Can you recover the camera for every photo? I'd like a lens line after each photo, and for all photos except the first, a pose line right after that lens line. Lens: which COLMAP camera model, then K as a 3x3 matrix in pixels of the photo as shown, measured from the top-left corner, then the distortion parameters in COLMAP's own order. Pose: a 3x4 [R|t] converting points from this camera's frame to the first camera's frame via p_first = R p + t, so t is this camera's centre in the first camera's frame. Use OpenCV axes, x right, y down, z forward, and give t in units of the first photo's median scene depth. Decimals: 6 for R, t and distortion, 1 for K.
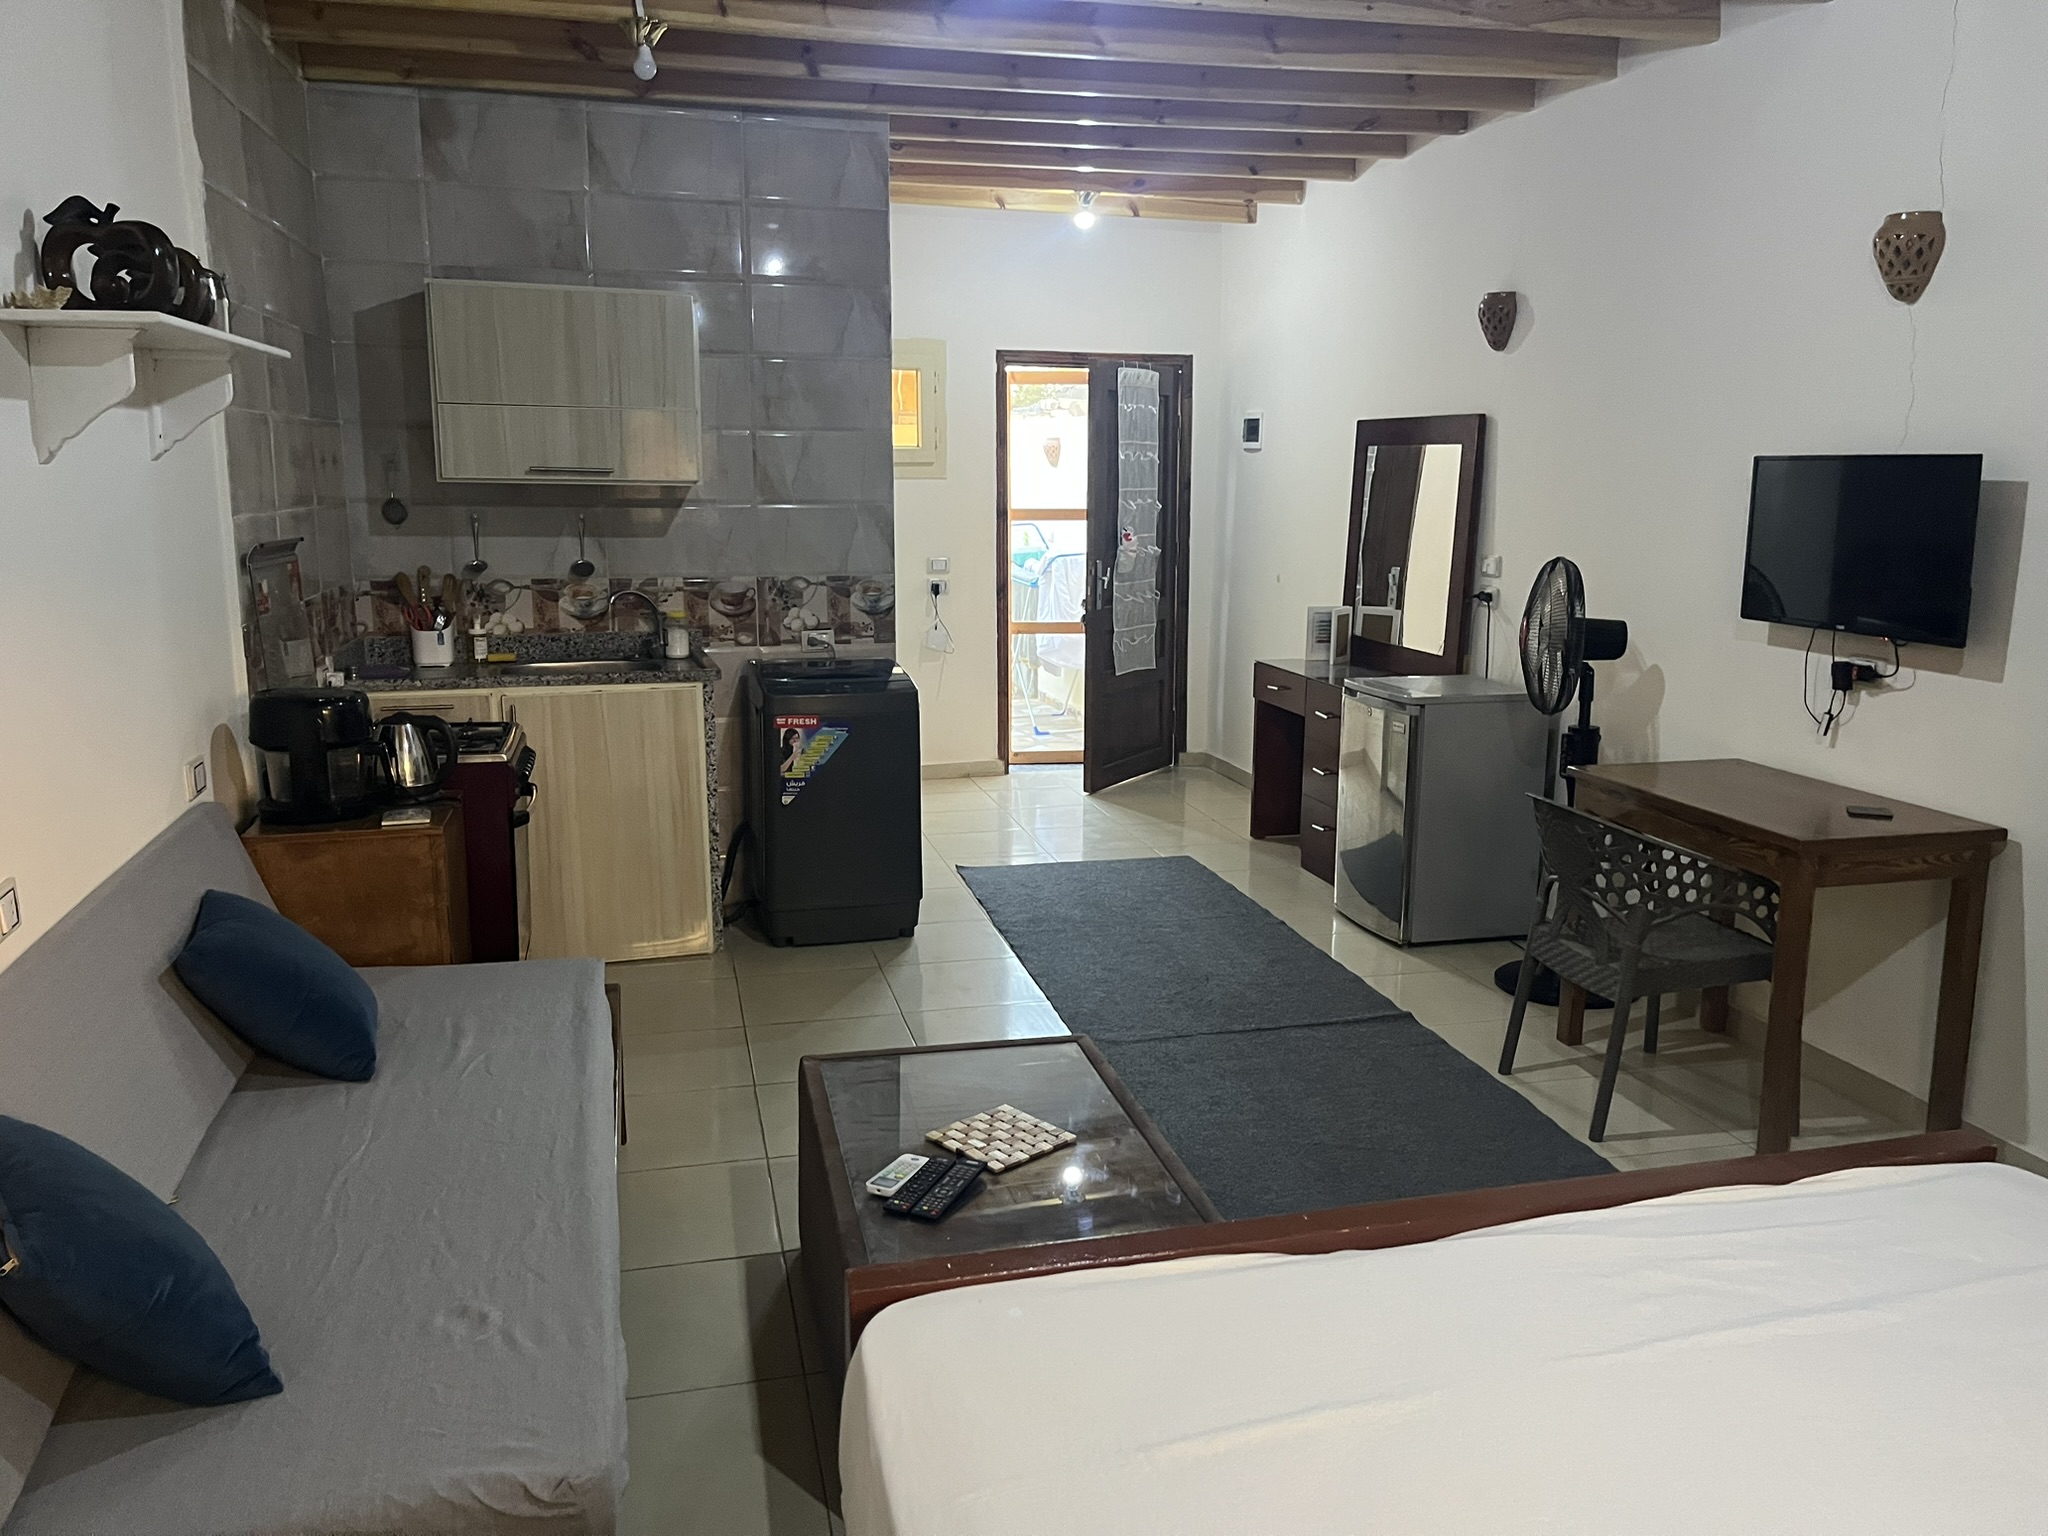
lens RADIAL K [[1575.0, 0, 1026.6], [0, 1575.0, 774.0], [0, 0, 1]] dist [0.068045, -0.080334]
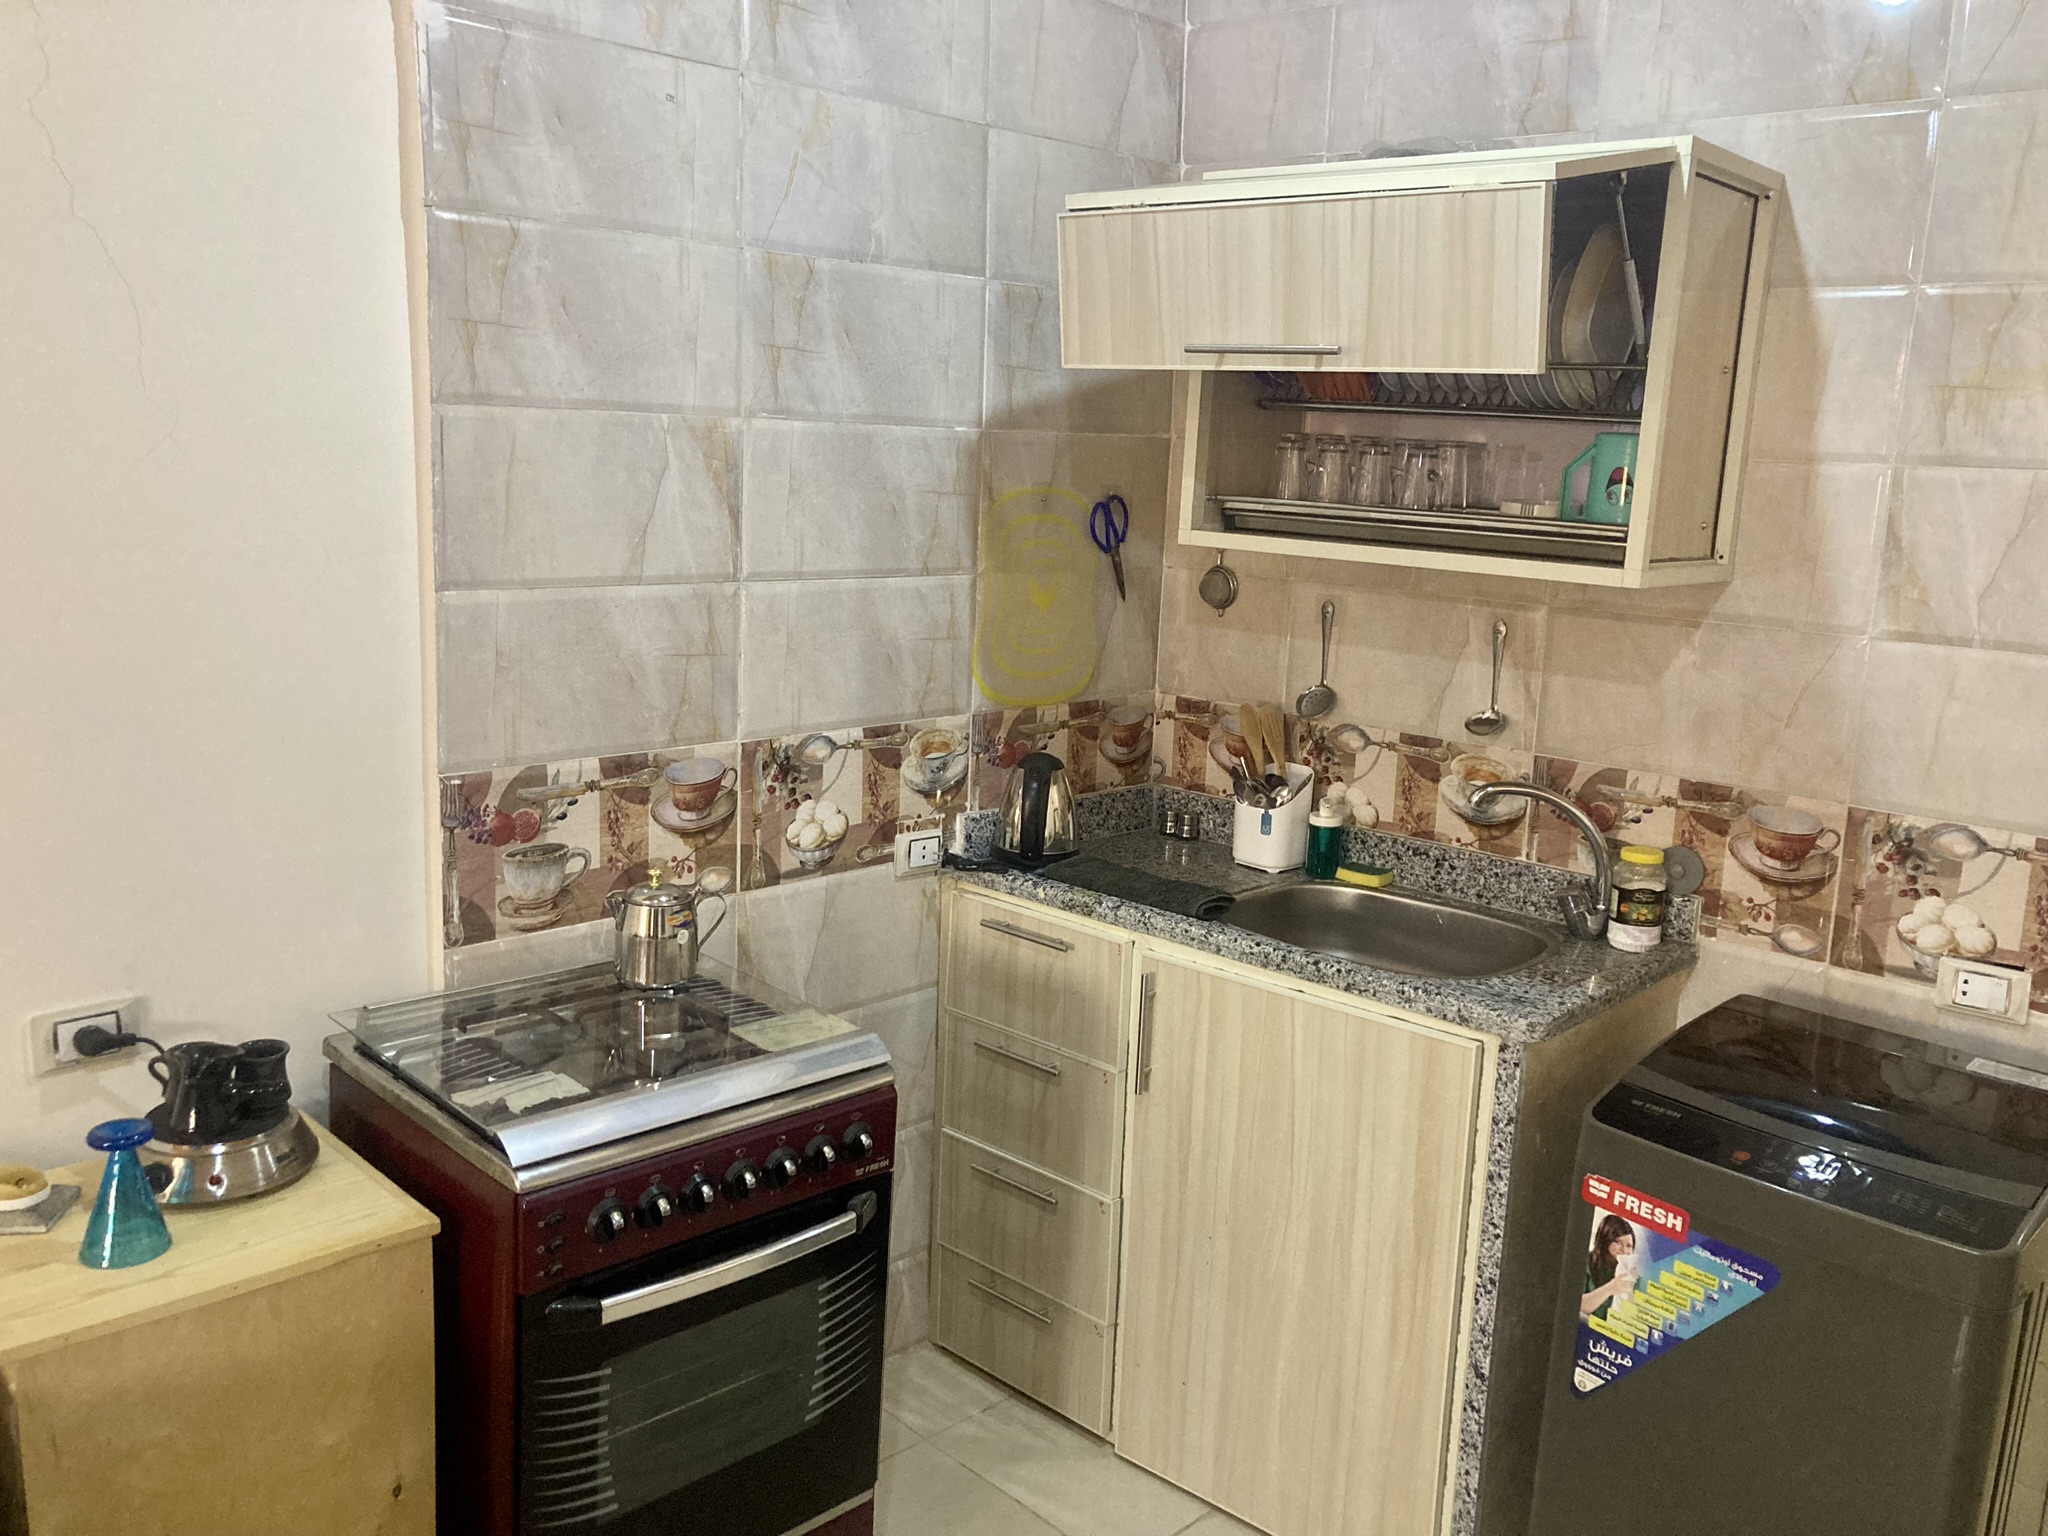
lens RADIAL K [[1709.3, 0, 1022.4], [0, 1709.3, 768.7], [0, 0, 1]] dist [0.031944, -0.035560]
pose [[0.507276, 0.180311, -0.842709, 0.107473], [-0.203233, 0.975316, 0.086346, -0.134134], [0.837477, 0.127465, 0.531399, 0.586884]]
